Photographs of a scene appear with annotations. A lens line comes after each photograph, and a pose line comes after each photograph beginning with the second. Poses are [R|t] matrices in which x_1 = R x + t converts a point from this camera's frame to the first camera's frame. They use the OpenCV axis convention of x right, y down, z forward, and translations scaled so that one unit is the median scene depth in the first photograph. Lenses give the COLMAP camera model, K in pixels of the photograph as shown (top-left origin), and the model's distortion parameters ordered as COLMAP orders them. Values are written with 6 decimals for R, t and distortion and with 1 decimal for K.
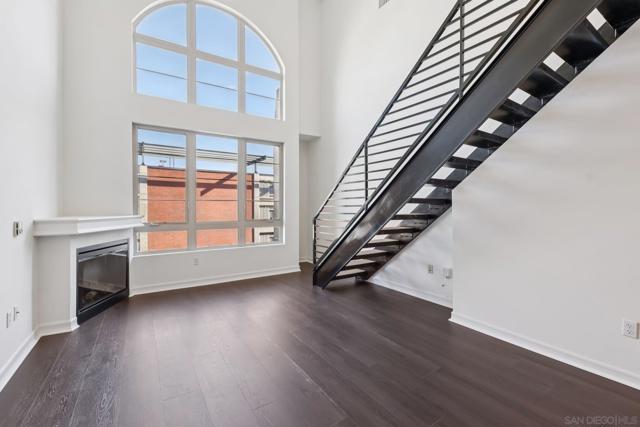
lens RADIAL K [[280.0, 0, 319.0], [0, 280.0, 211.0], [0, 0, 1]] dist [0.008154, 0.000716]
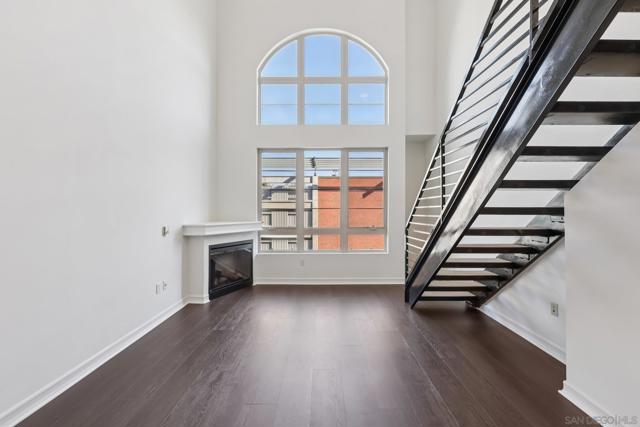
lens RADIAL K [[280.0, 0, 320.1], [0, 280.0, 210.9], [0, 0, 1]] dist [0.008154, 0.000716]
pose [[0.836424, 0.000516, -0.548082, 0.263564], [-0.006093, 0.999947, -0.008356, -0.021552], [0.548048, 0.010329, 0.836383, 0.095097]]
